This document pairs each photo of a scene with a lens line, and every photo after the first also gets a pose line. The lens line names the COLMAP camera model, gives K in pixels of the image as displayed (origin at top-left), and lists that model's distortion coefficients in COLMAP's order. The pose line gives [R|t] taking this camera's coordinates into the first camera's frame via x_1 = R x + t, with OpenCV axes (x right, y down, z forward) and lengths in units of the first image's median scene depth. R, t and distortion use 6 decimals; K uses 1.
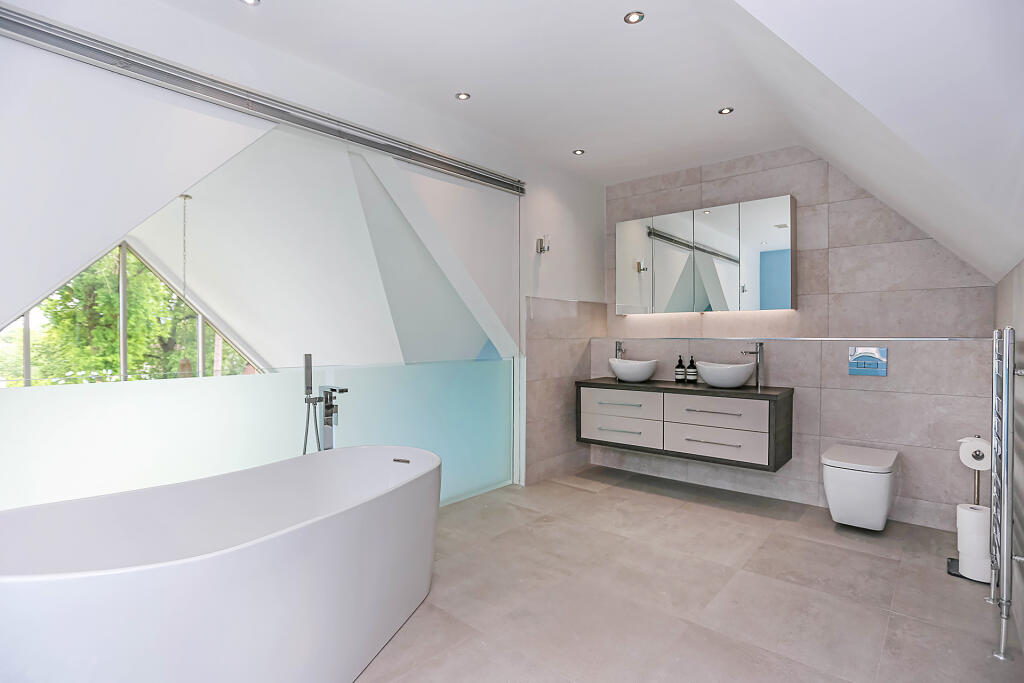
lens RADIAL K [[508.0, 0, 512.0], [0, 508.0, 341.5], [0, 0, 1]] dist [-0.075678, 0.031237]
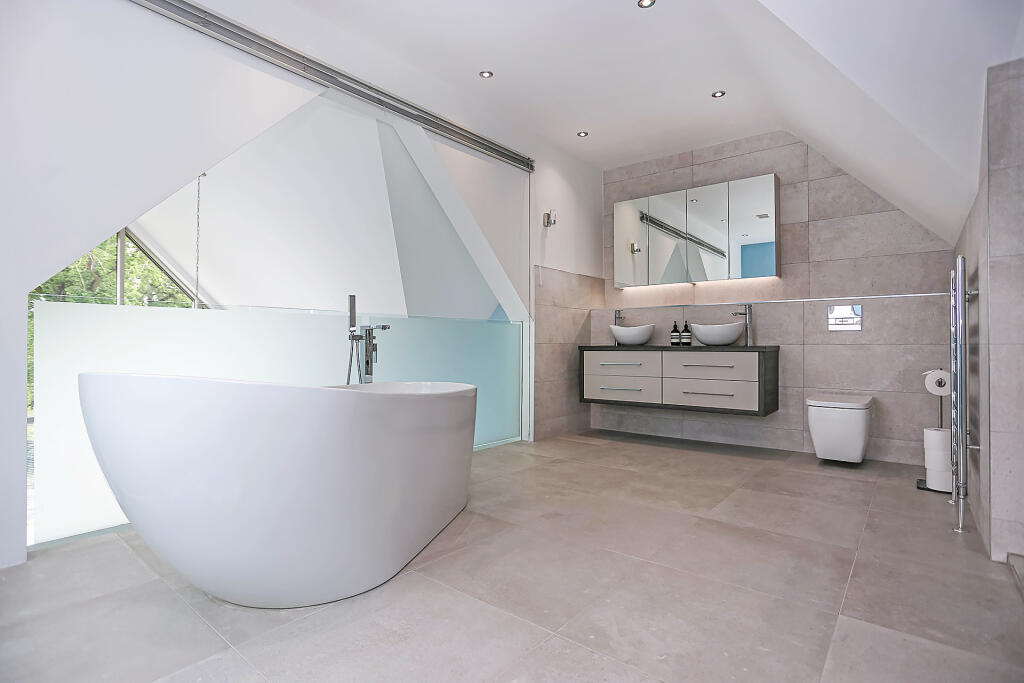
lens RADIAL K [[513.2, 0, 509.8], [0, 513.2, 342.0], [0, 0, 1]] dist [-0.069757, 0.034410]
pose [[0.999137, 0.003559, 0.041392, -0.077456], [-0.002757, 0.999808, -0.019423, 0.107646], [-0.041453, 0.019292, 0.998954, -0.094564]]
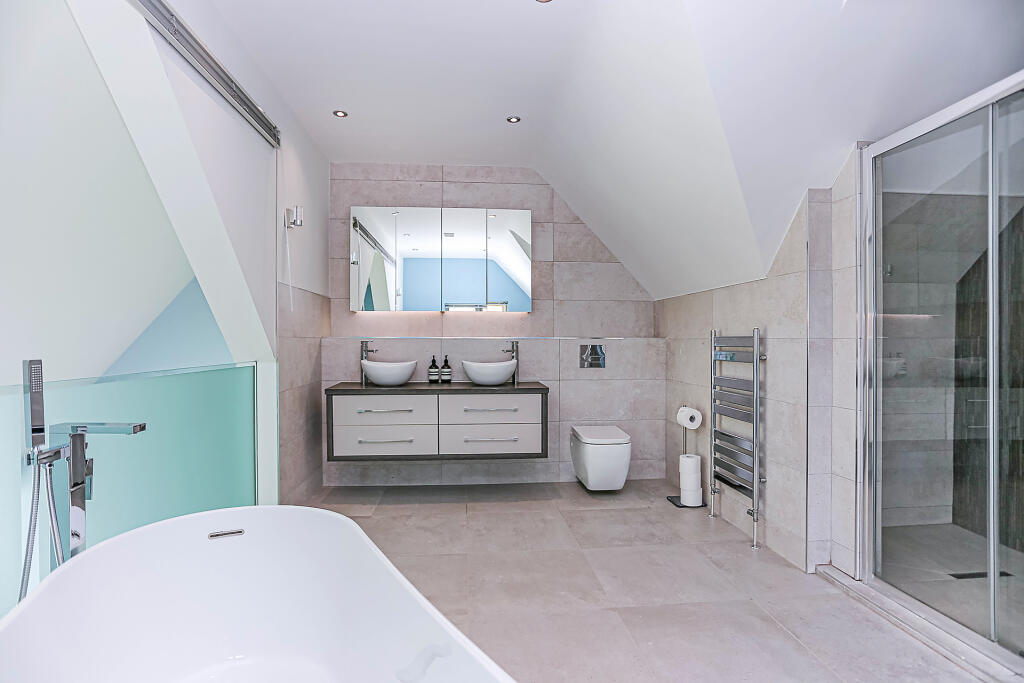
lens RADIAL K [[508.0, 0, 512.0], [0, 508.0, 341.5], [0, 0, 1]] dist [-0.075678, 0.031237]
pose [[0.674648, 0.000723, 0.738140, -0.319728], [0.005741, 0.999964, -0.006226, 0.009453], [-0.738118, 0.008437, 0.674619, 0.262853]]
